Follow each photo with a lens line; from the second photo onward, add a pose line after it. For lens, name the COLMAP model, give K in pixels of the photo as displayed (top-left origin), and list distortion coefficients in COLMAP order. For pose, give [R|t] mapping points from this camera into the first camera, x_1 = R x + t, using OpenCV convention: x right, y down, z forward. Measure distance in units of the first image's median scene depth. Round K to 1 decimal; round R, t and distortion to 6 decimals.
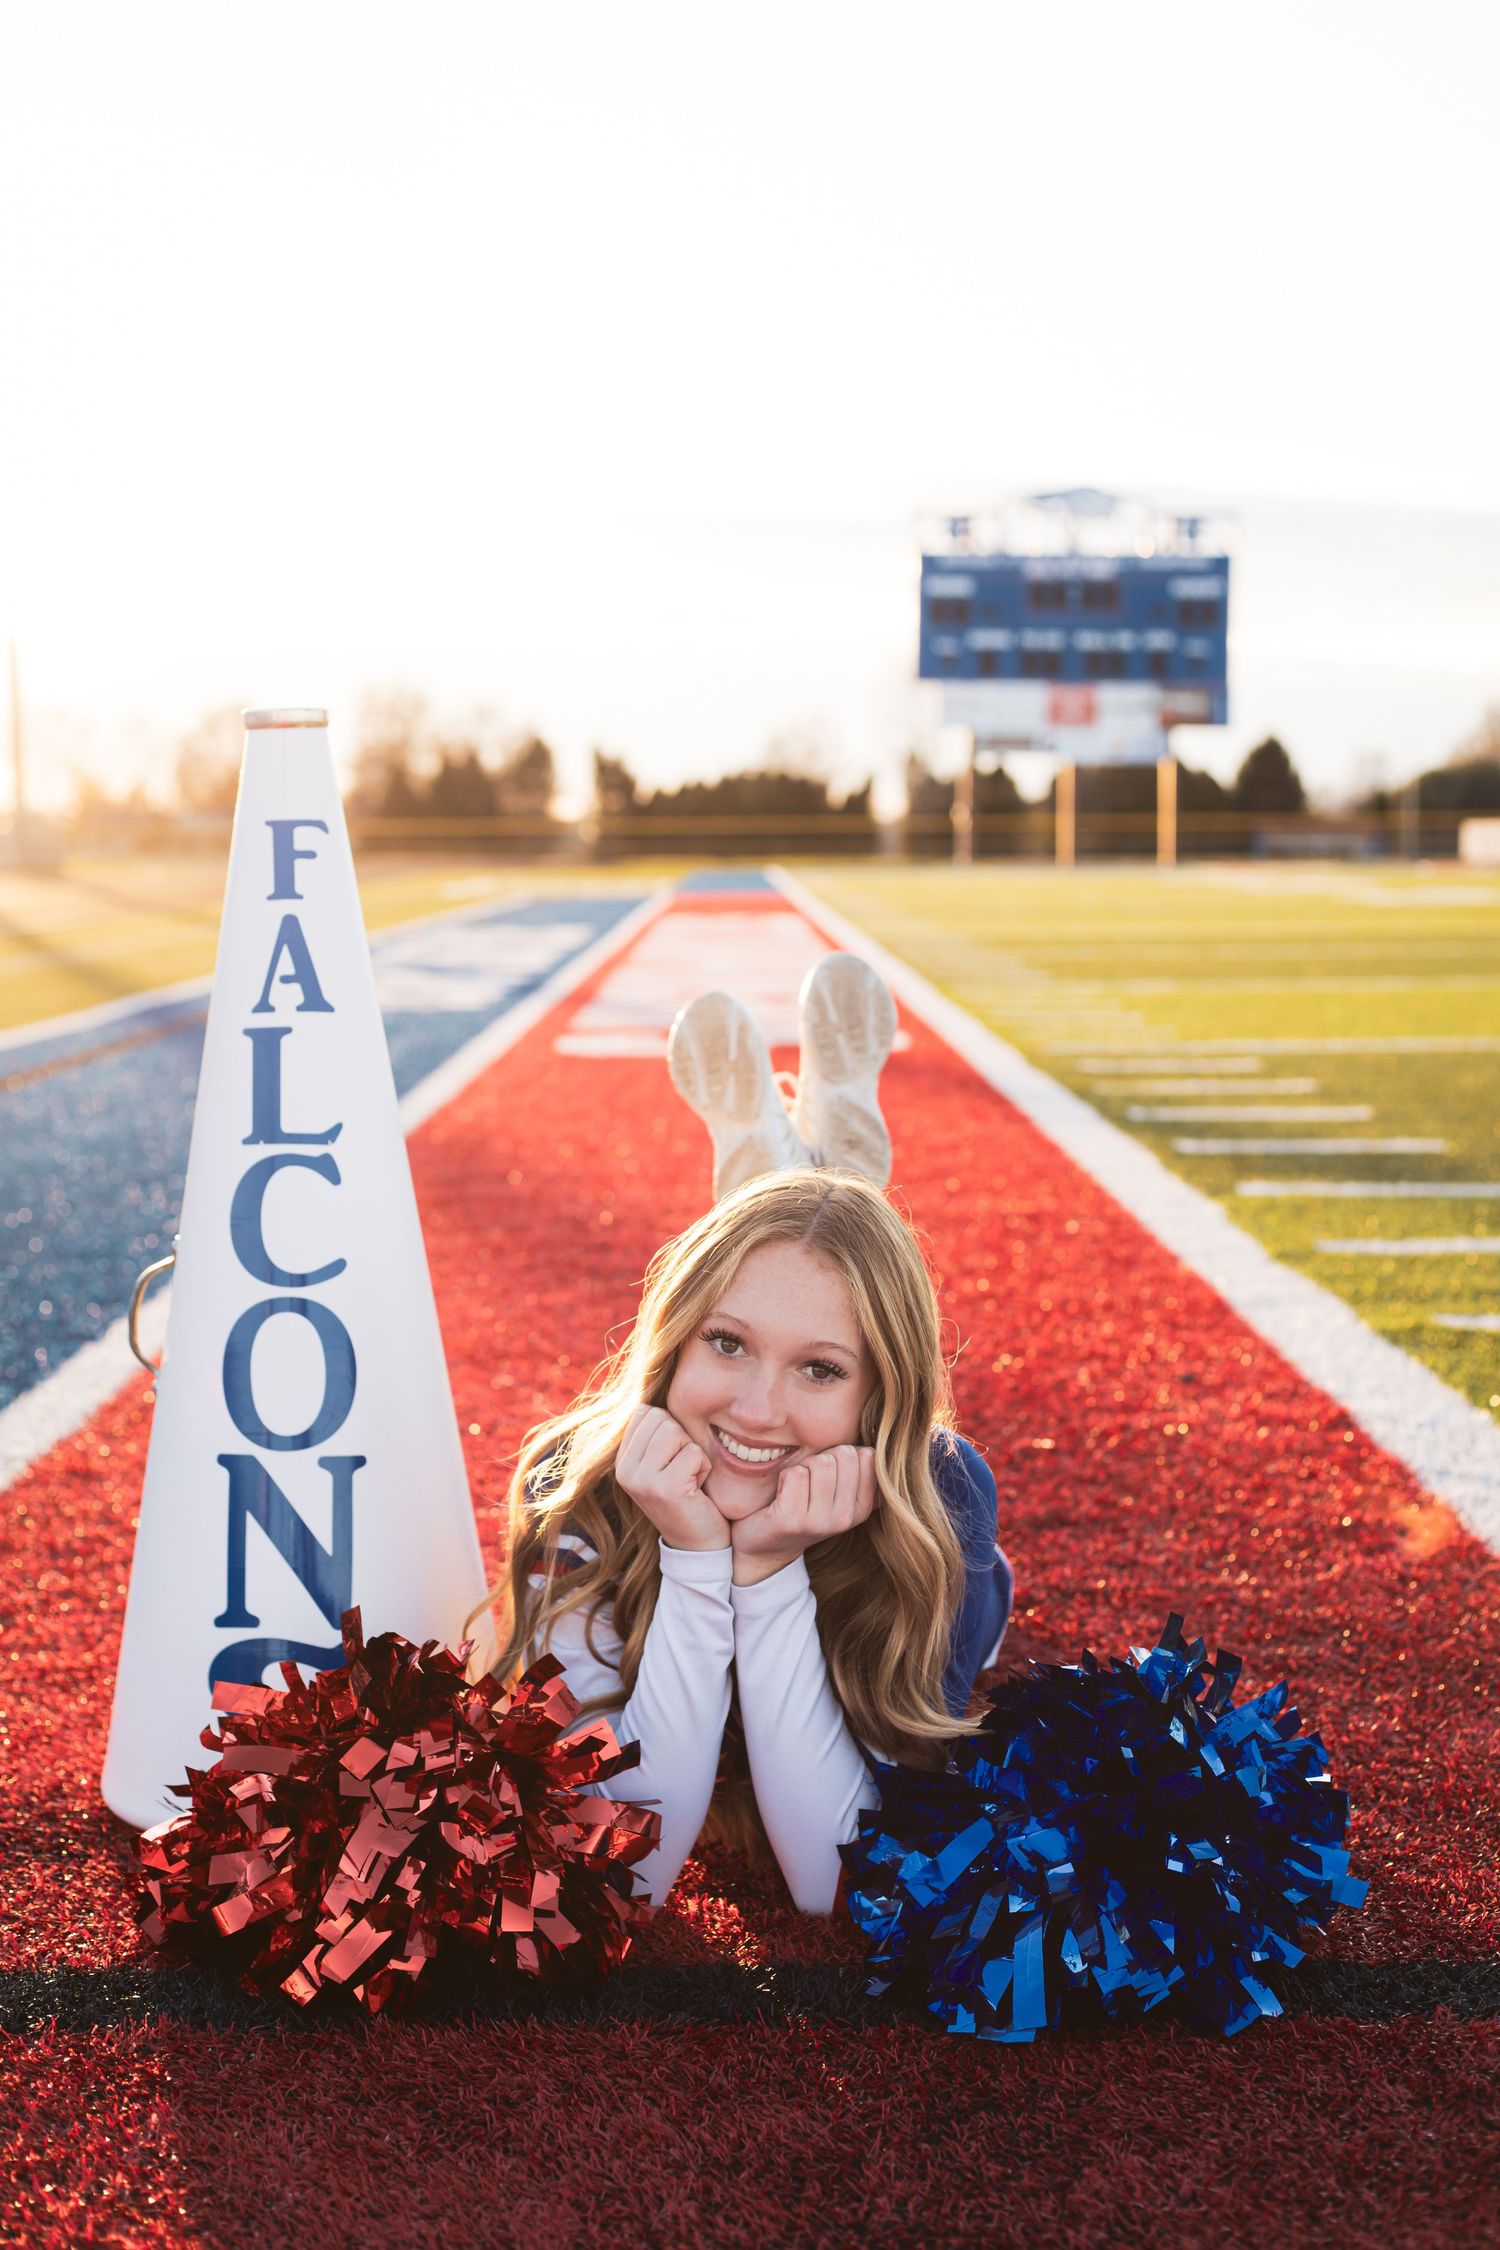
lens RADIAL K [[3362.9, 0, 752.8], [0, 3362.9, 1139.7], [0, 0, 1]] dist [0.006343, 0.000000]
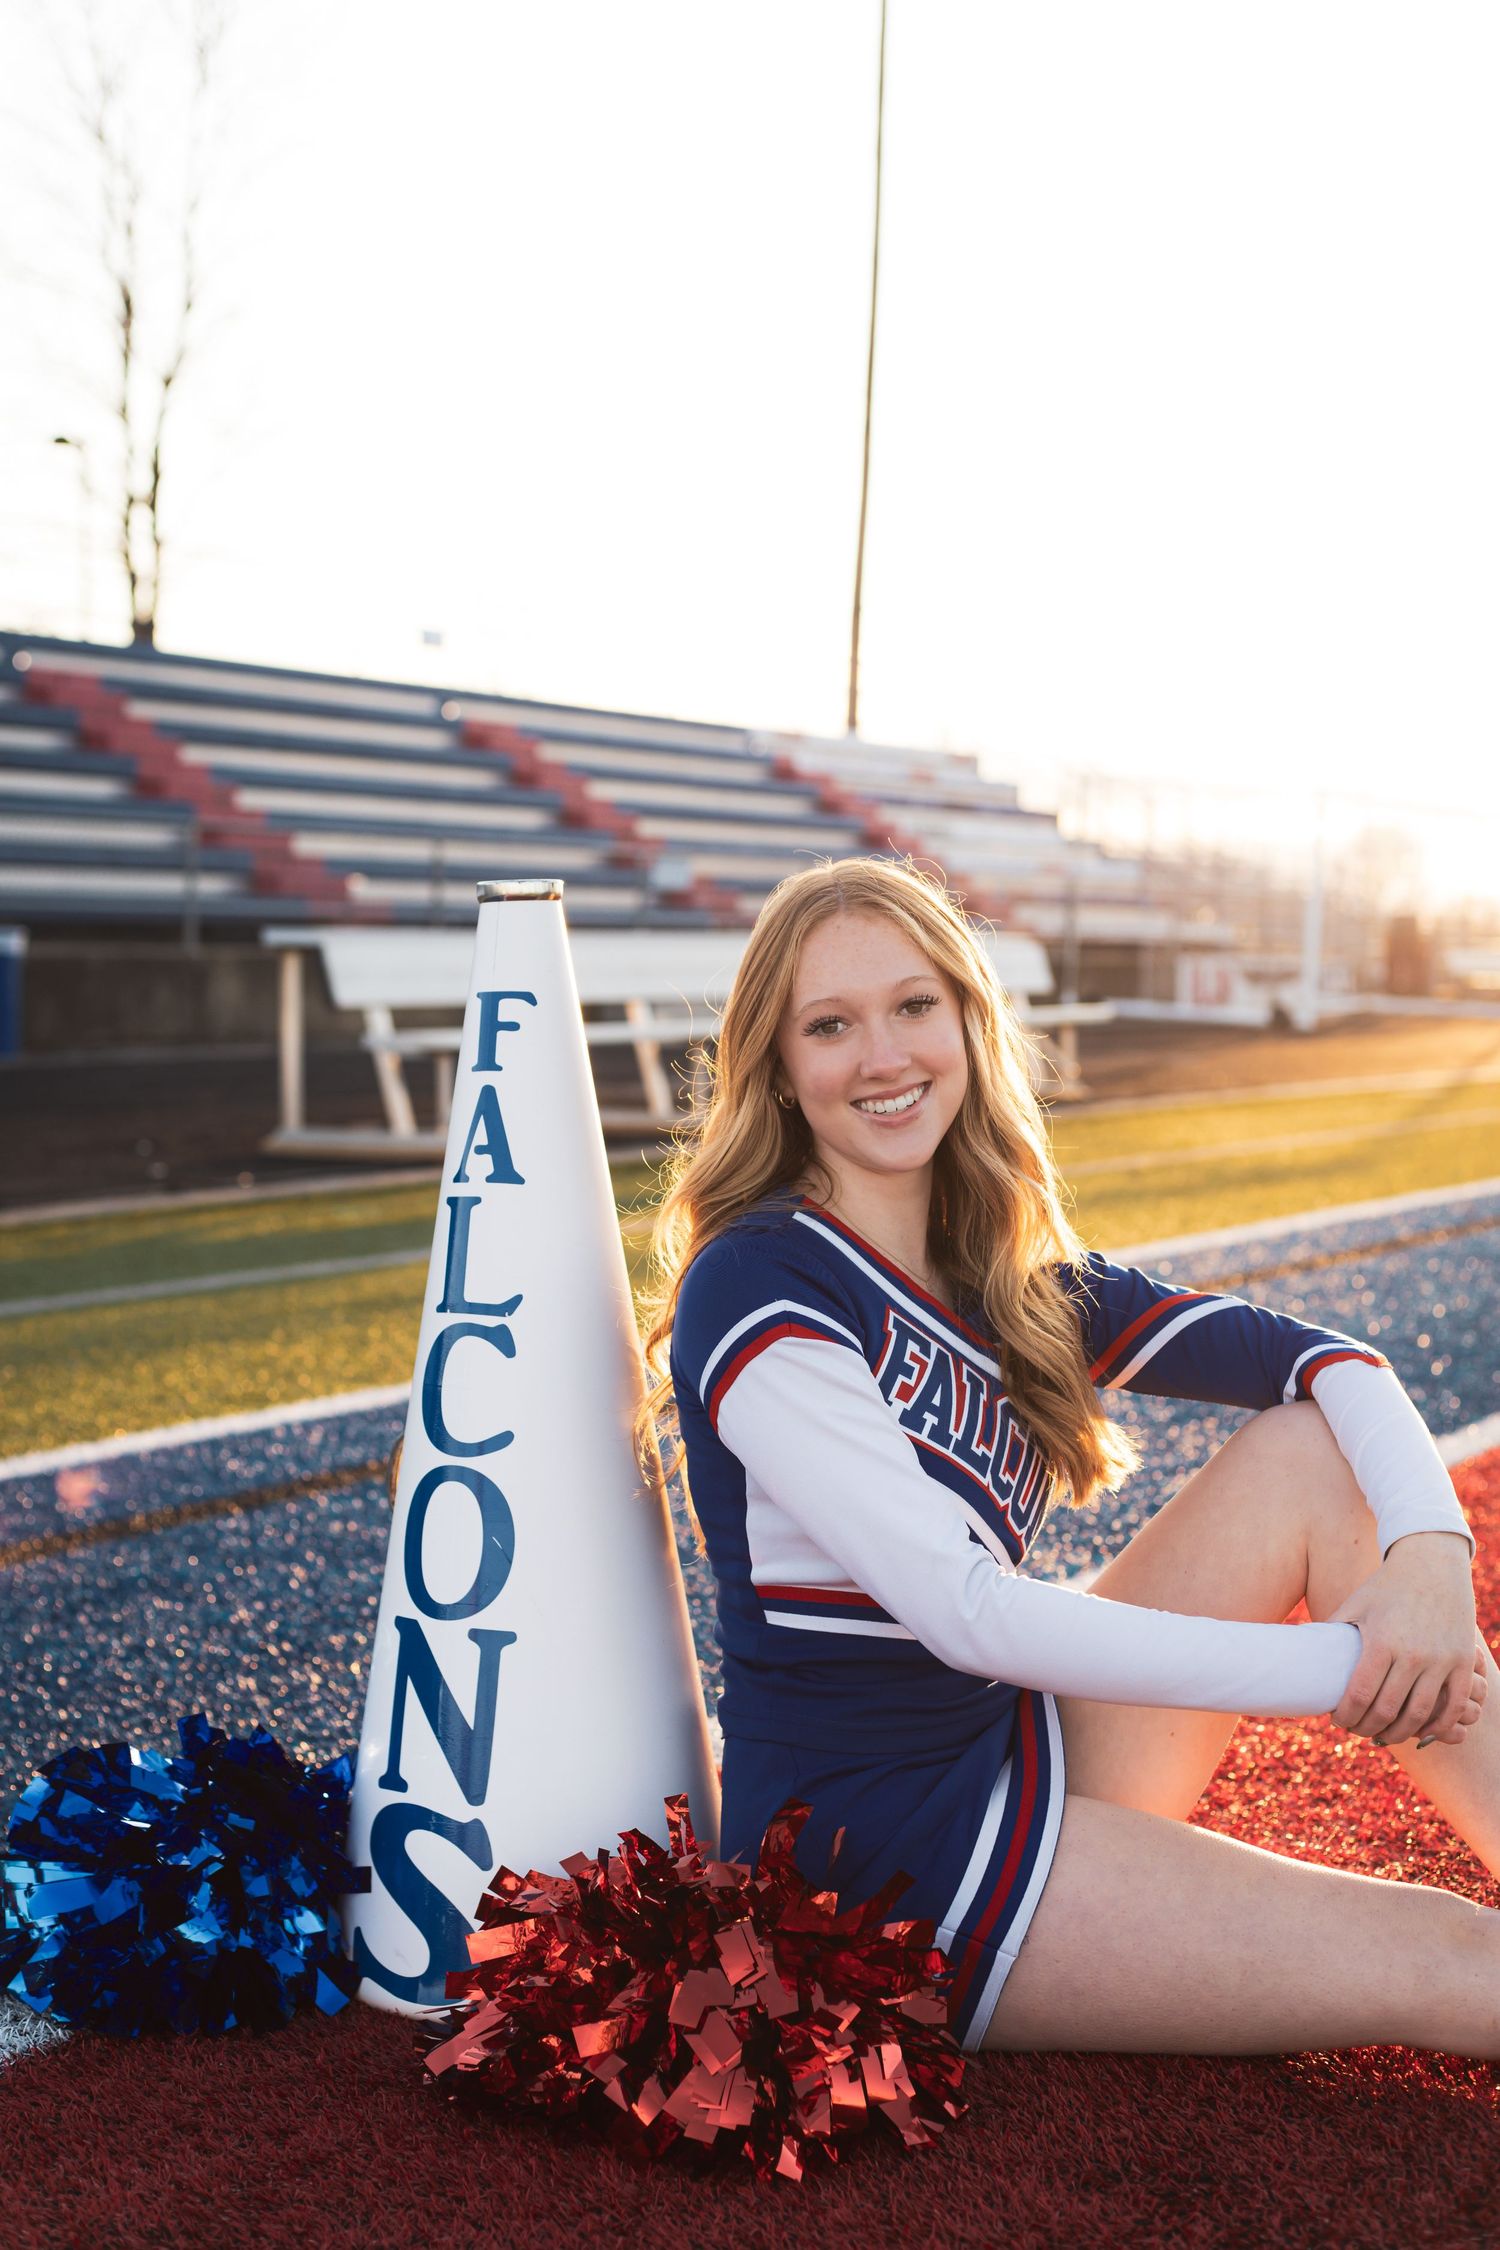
lens RADIAL K [[3362.9, 0, 742.1], [0, 3362.9, 1117.9], [0, 0, 1]] dist [0.006343, 0.000000]
pose [[0.871109, 0.024650, -0.490471, 0.423740], [-0.044762, 0.998568, -0.029314, -0.031267], [0.489046, 0.047490, 0.870964, 0.160547]]
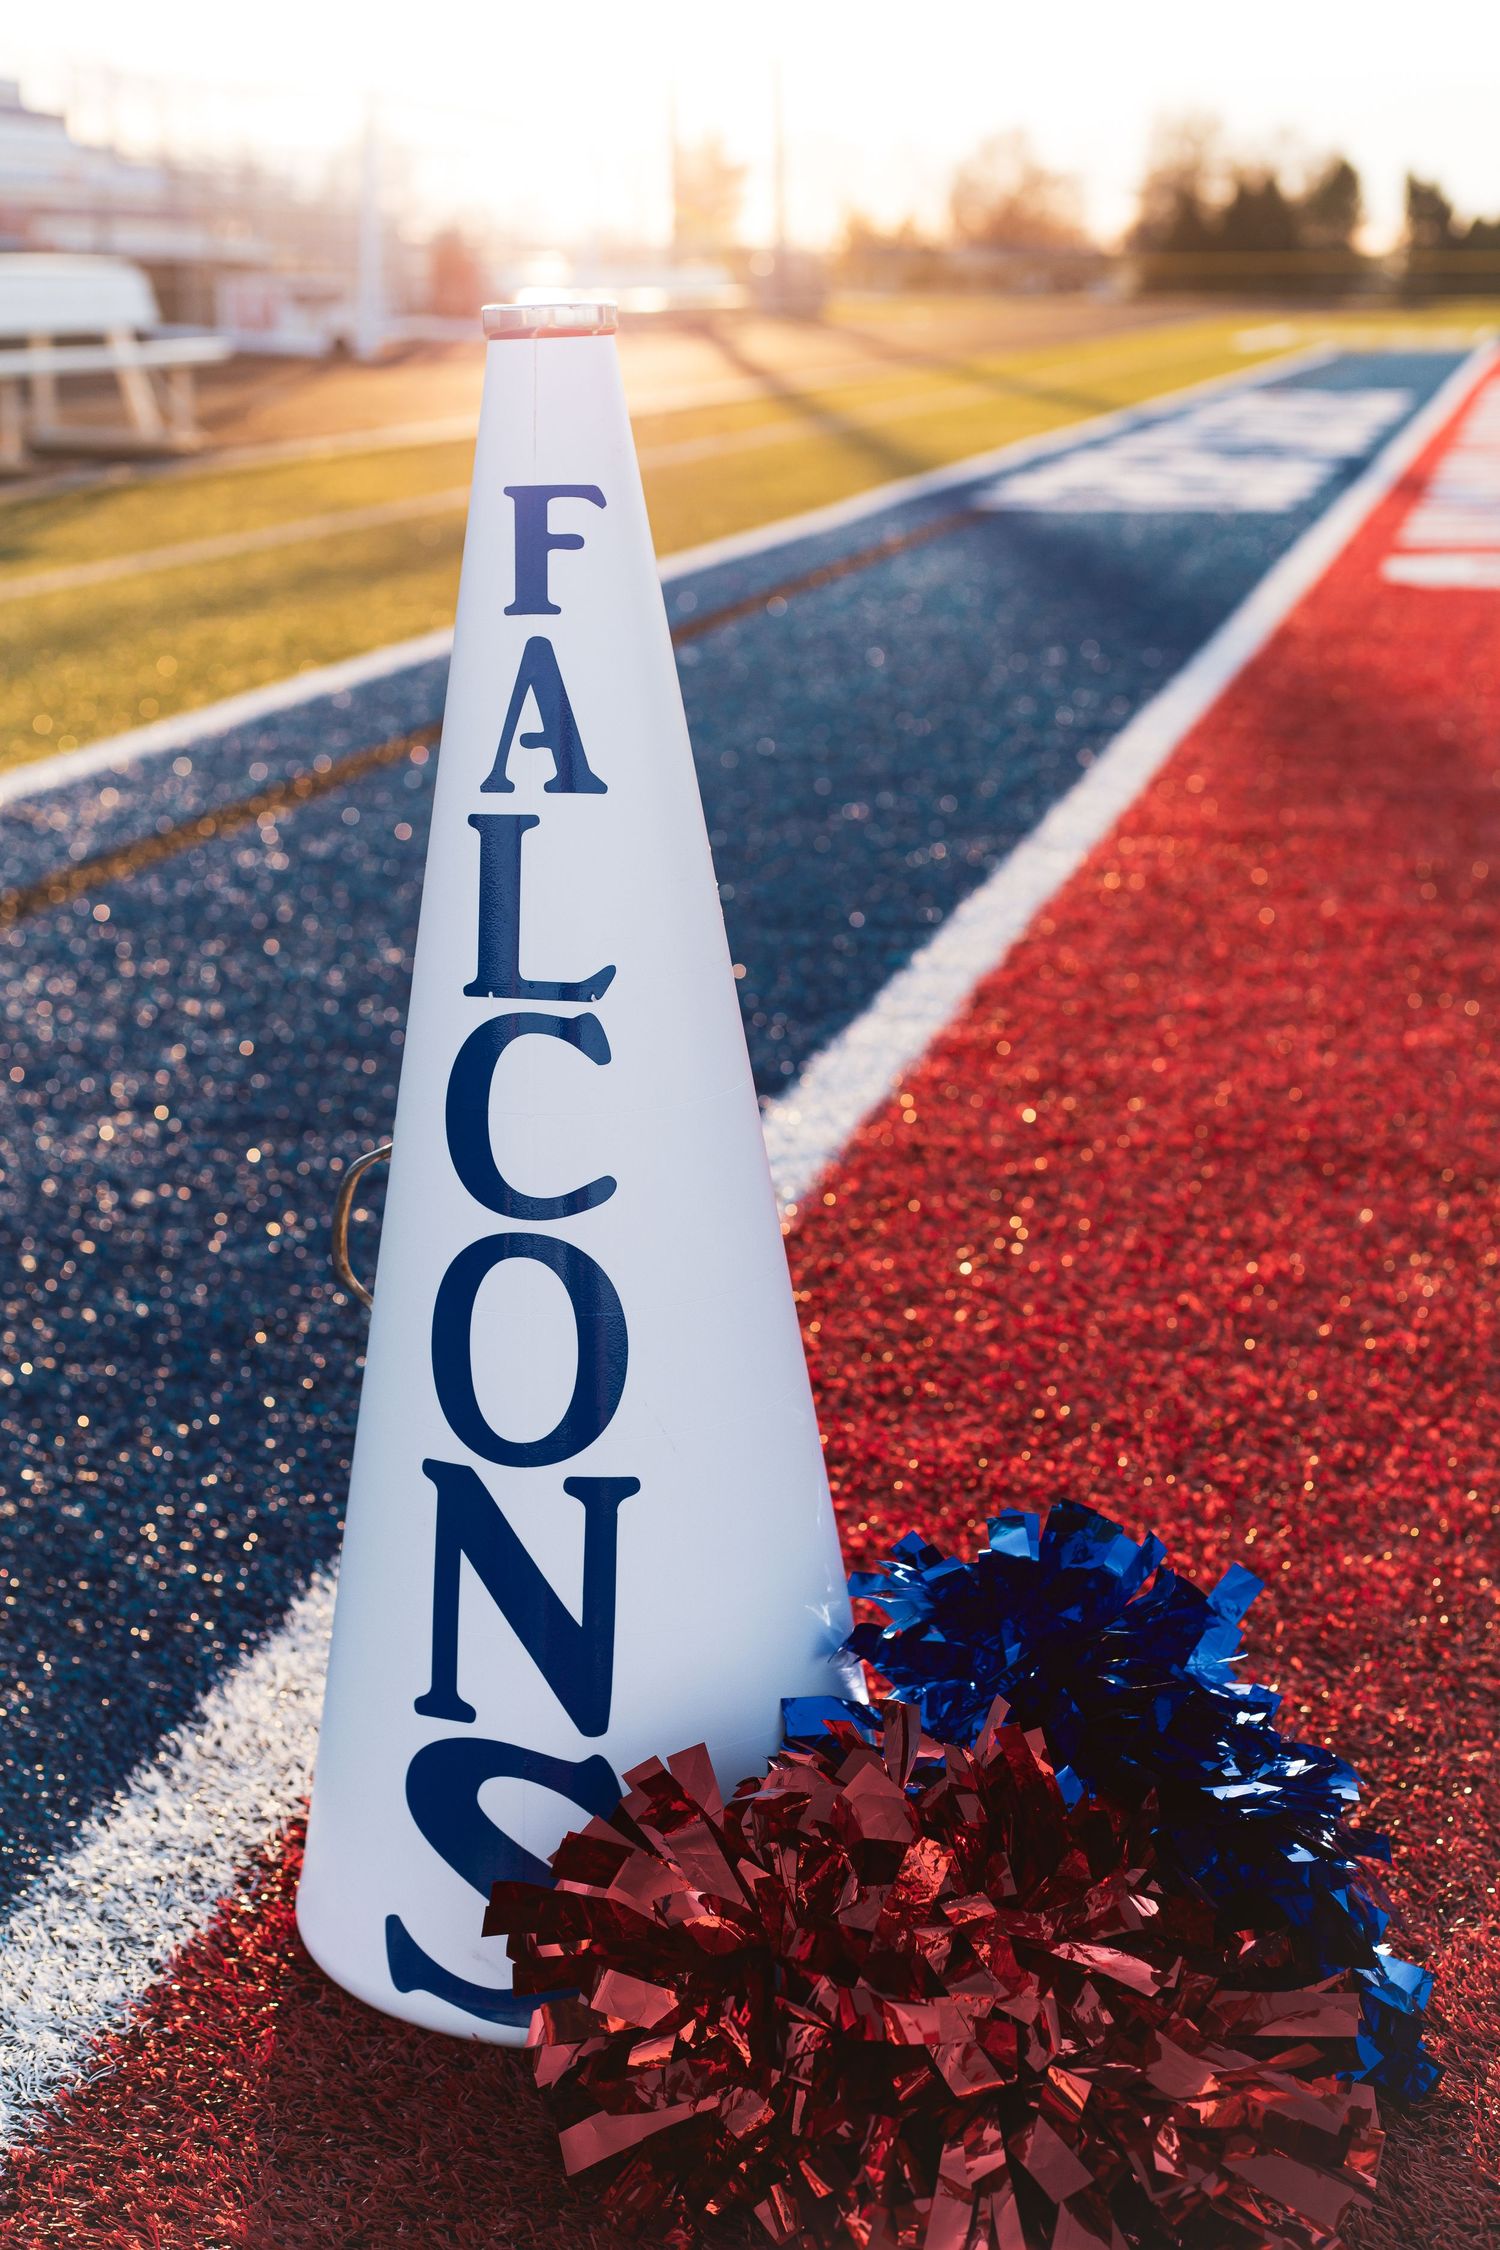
lens RADIAL K [[3530.8, 0, 741.7], [0, 3530.8, 1140.1], [0, 0, 1]] dist [-0.006964, 0.000000]
pose [[0.973655, 0.050816, -0.222291, 0.053774], [-0.016312, 0.987877, 0.154380, -0.077030], [0.227441, -0.146687, 0.962680, 0.350607]]
